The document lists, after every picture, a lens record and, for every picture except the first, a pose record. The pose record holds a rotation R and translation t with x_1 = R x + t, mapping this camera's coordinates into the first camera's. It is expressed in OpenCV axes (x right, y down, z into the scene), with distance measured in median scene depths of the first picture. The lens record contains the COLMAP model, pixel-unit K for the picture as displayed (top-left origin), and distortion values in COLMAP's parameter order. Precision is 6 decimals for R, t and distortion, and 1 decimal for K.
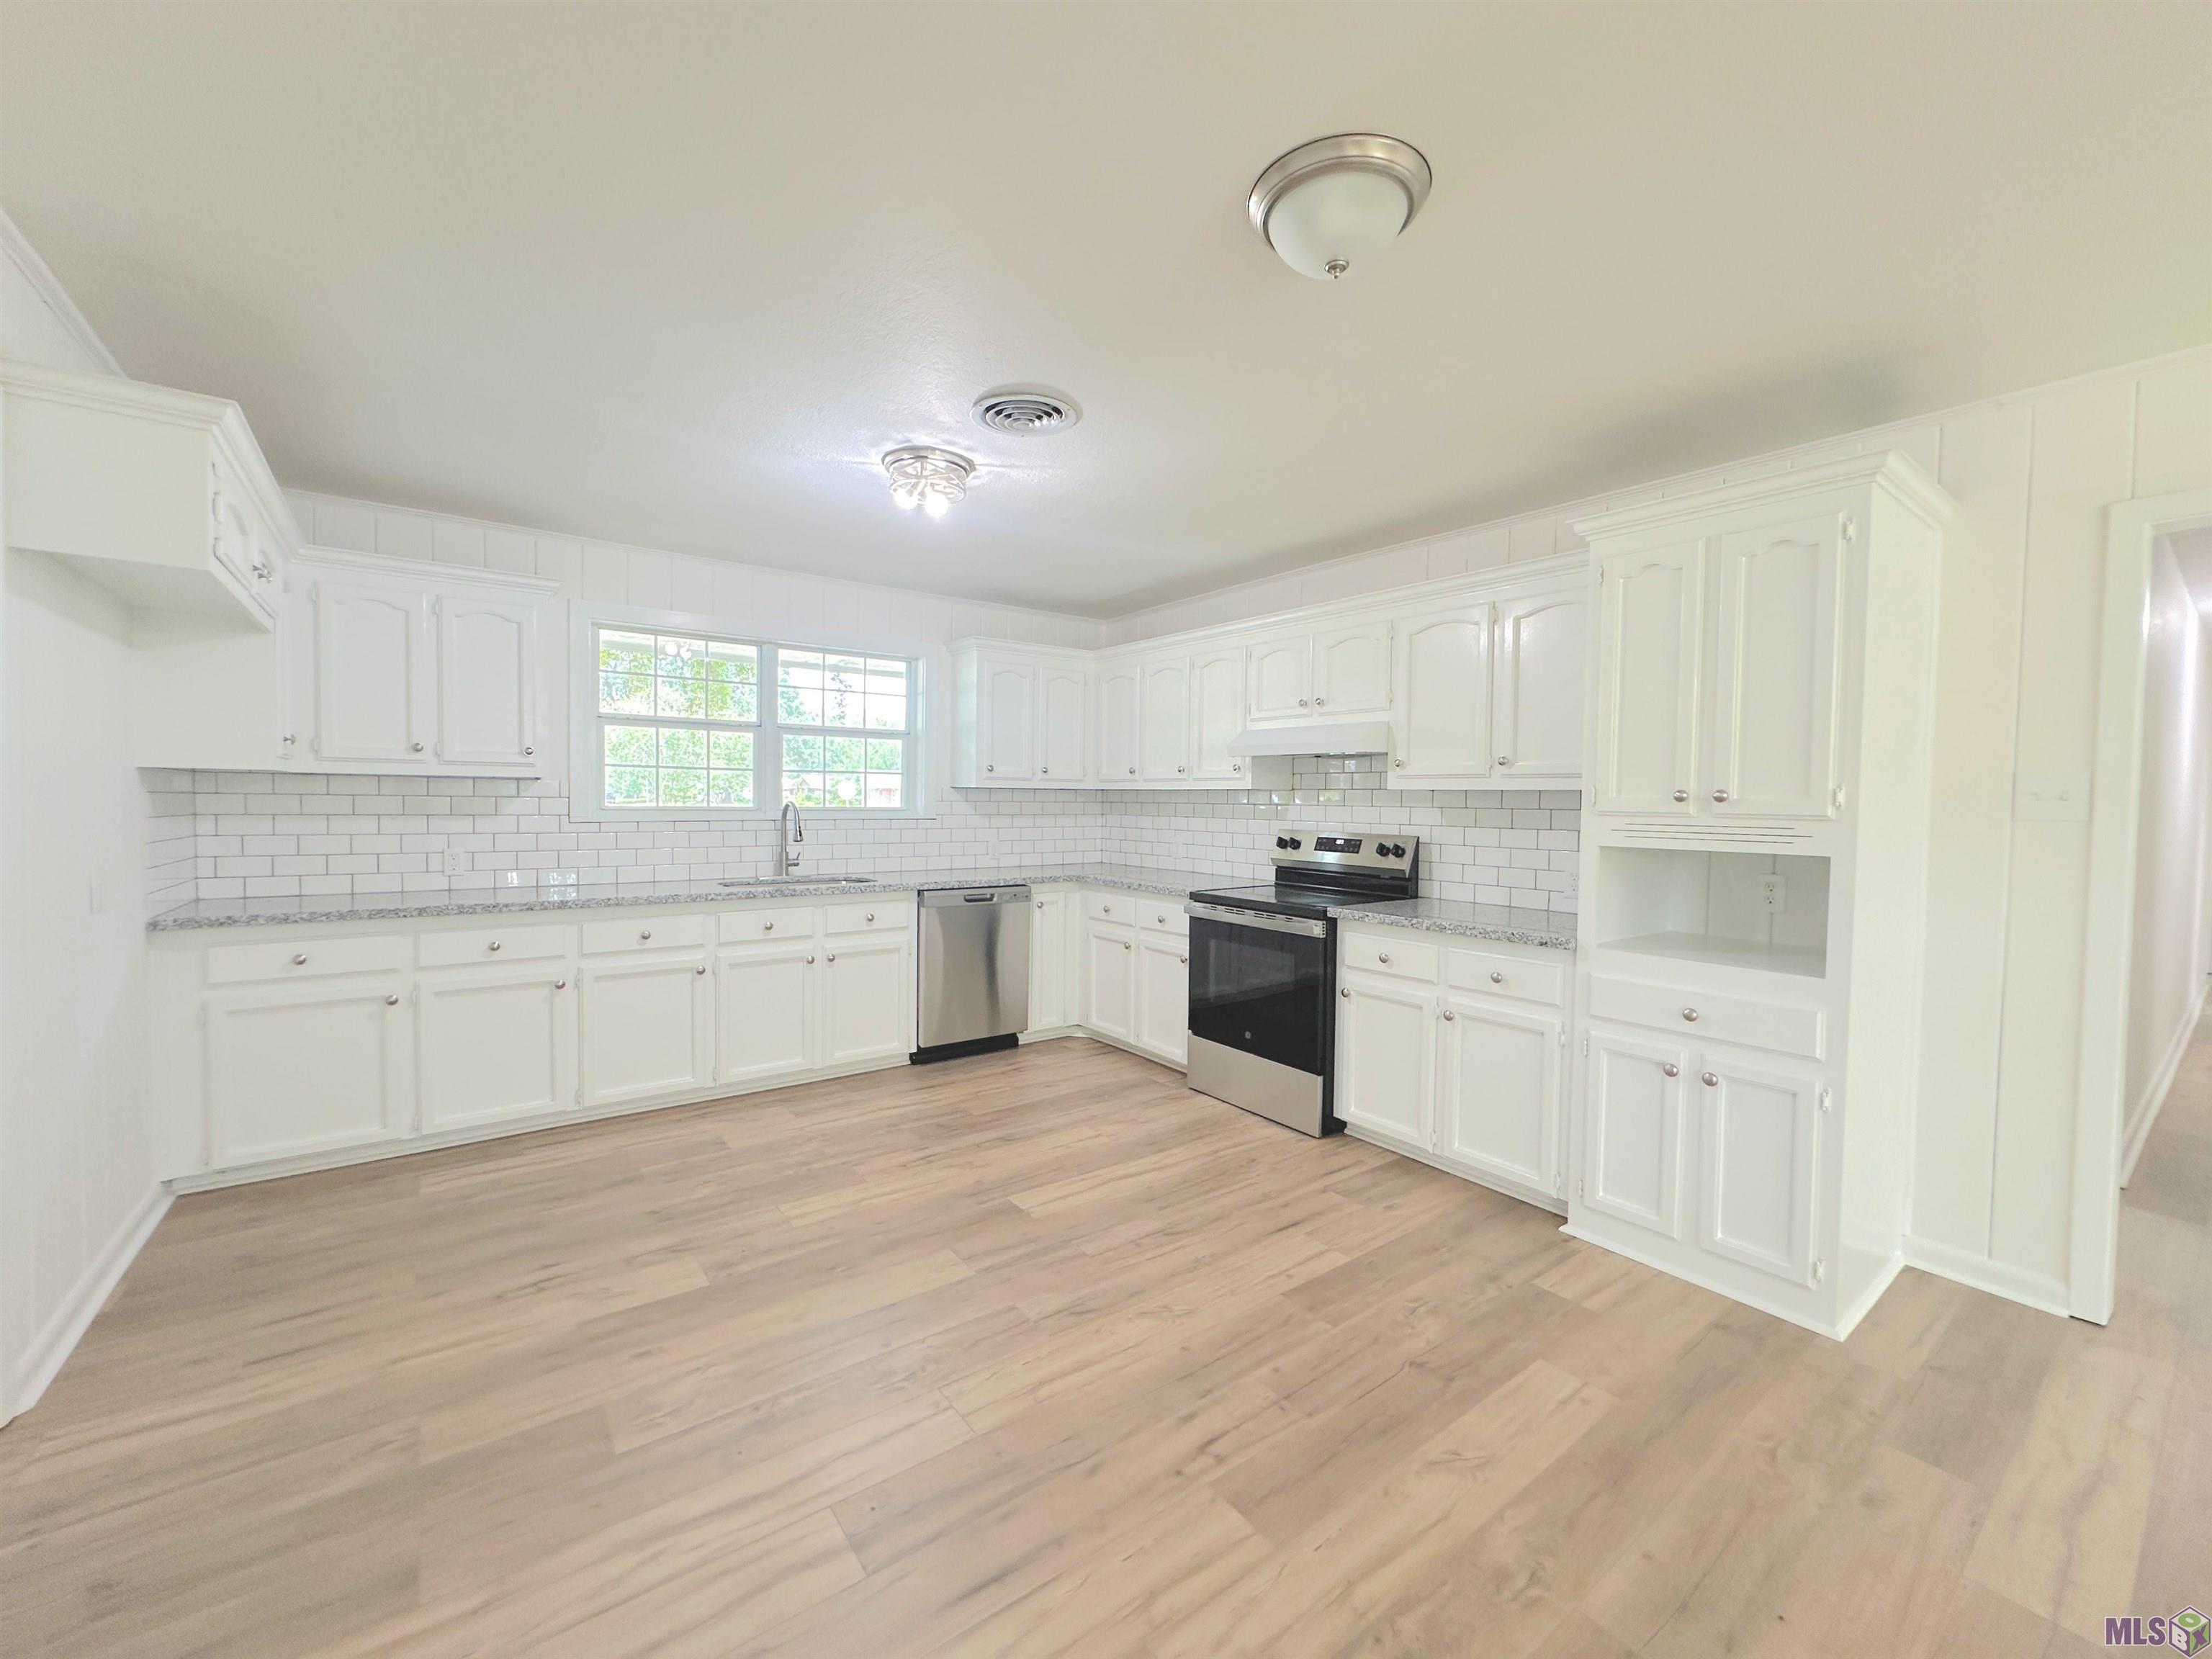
lens RADIAL K [[886.0, 0, 1106.0], [0, 886.0, 829.5], [0, 0, 1]] dist [-0.002644, 0.000494]
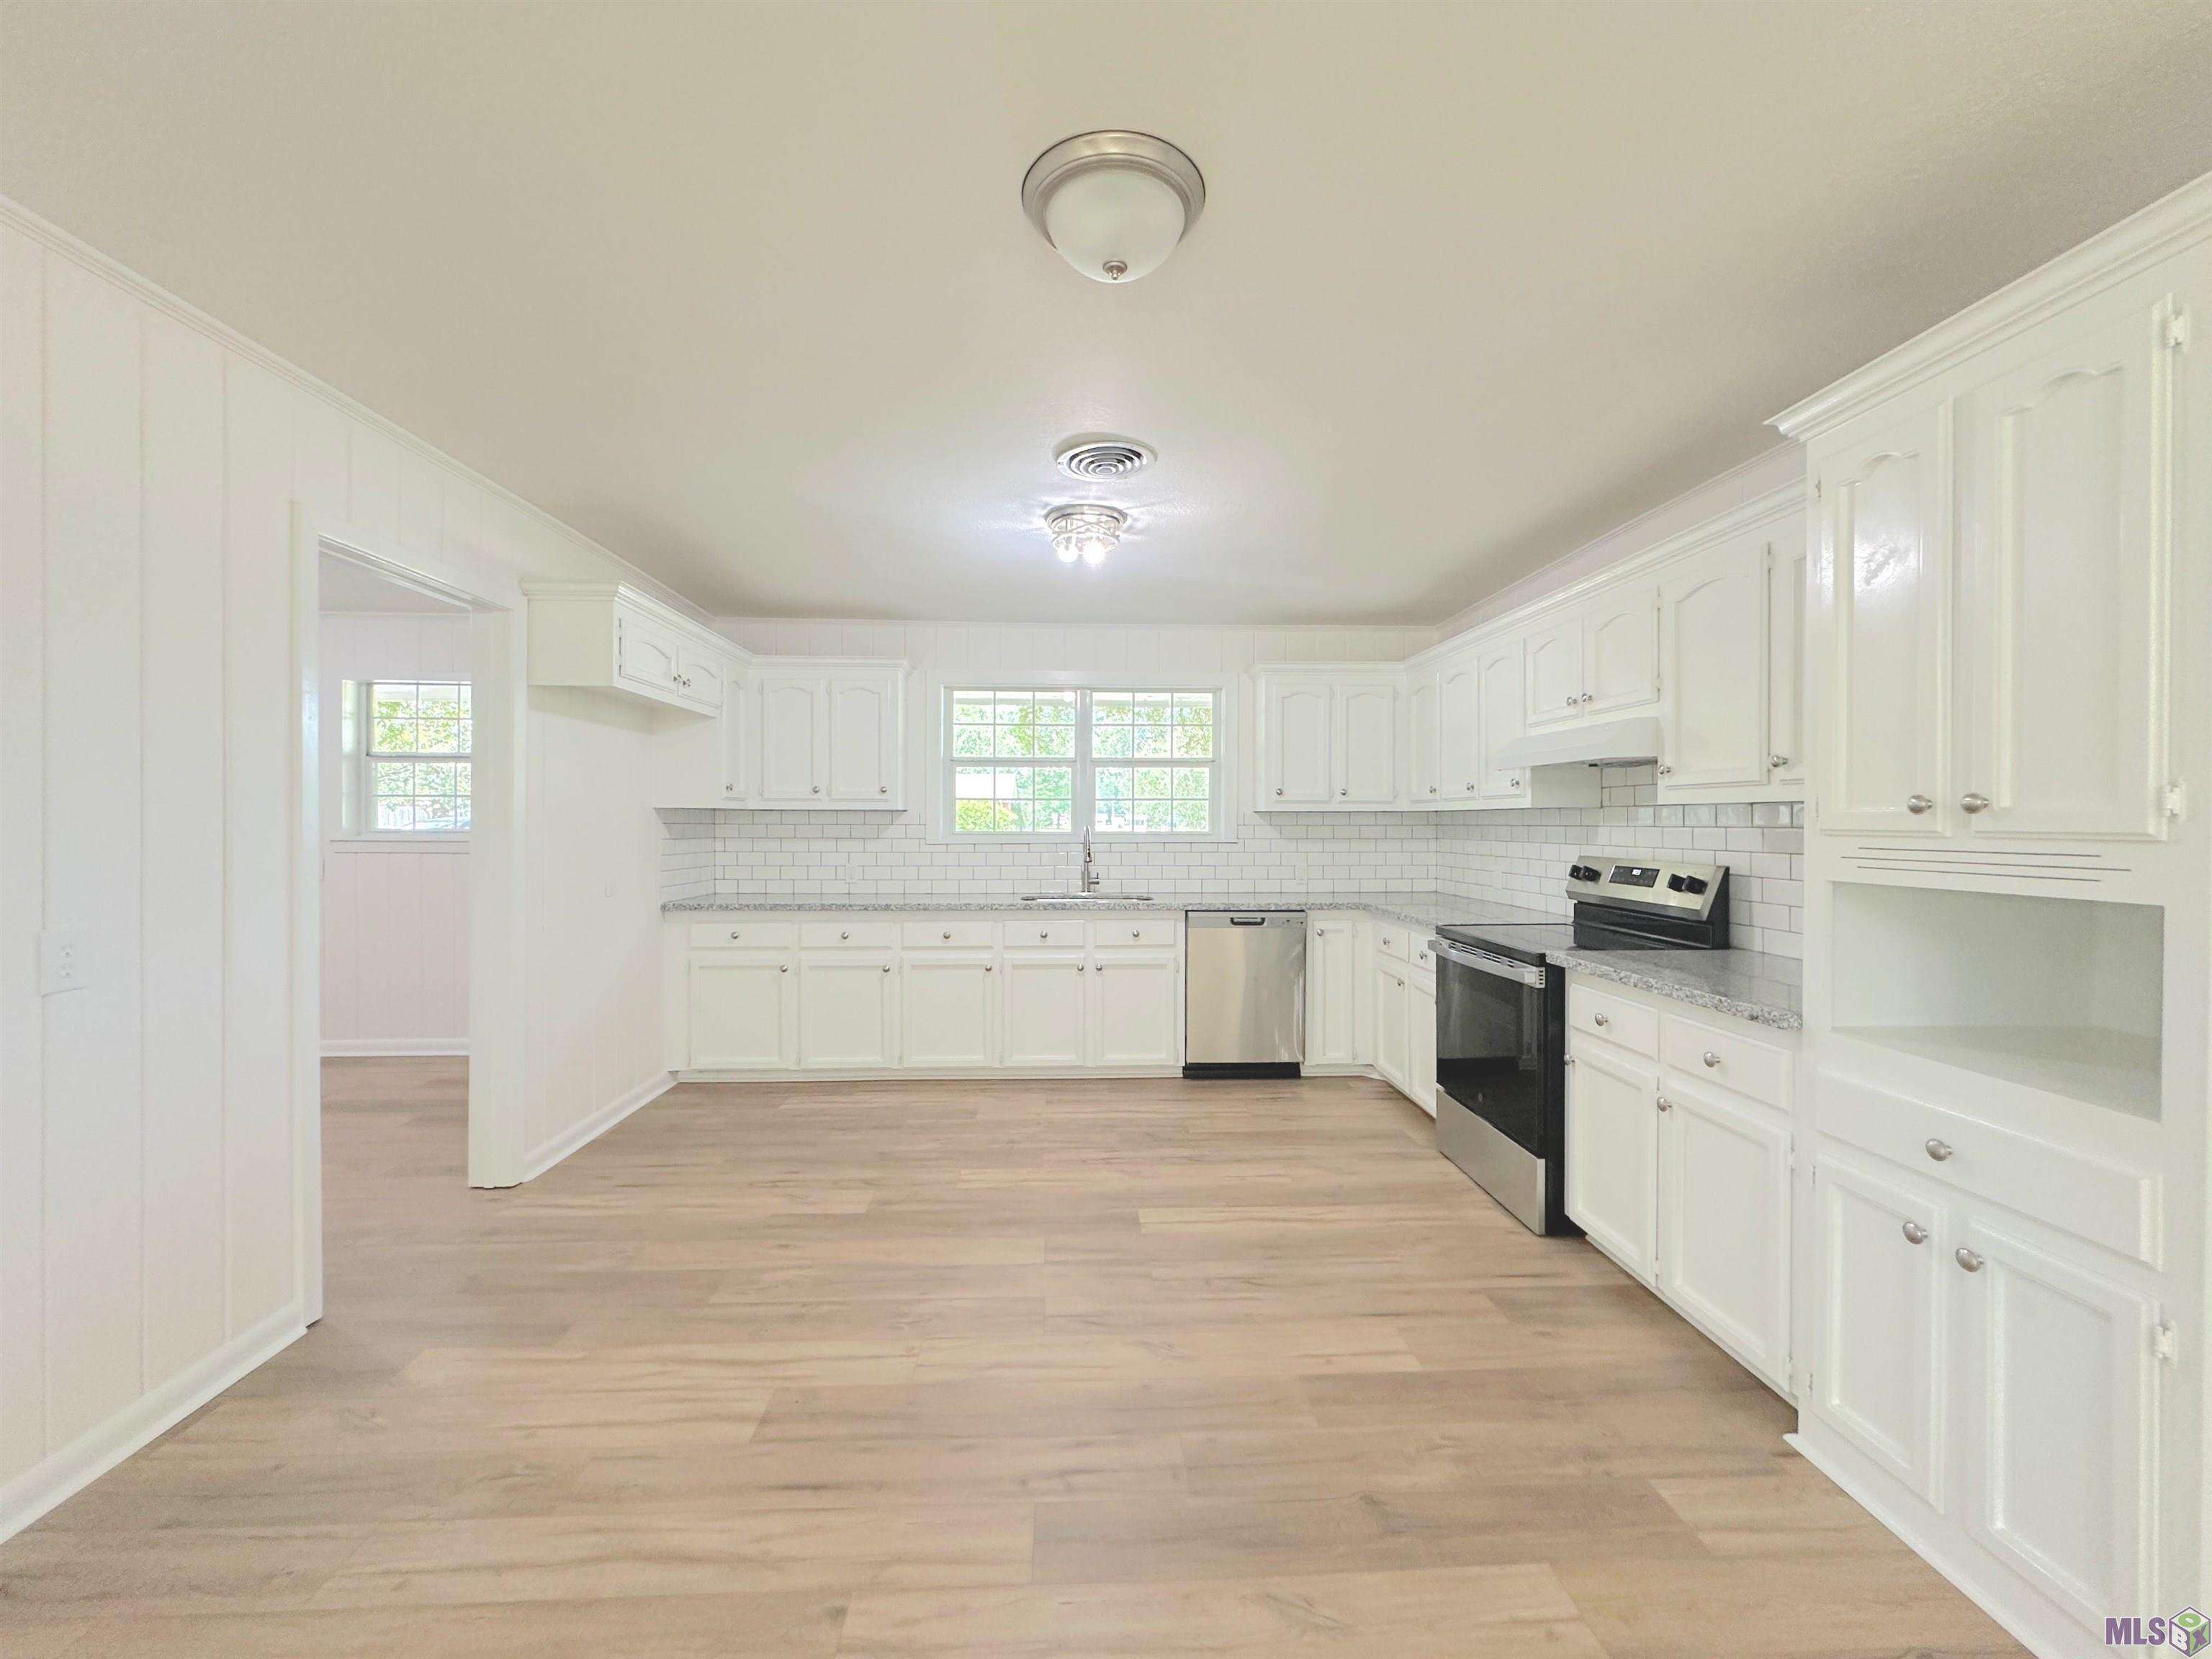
lens RADIAL K [[886.0, 0, 1106.0], [0, 886.0, 829.5], [0, 0, 1]] dist [-0.002644, 0.000494]
pose [[0.827959, -0.006493, -0.560751, 0.352911], [-0.010542, 0.999576, -0.027139, 0.002718], [0.560690, 0.028381, 0.827539, 0.092917]]
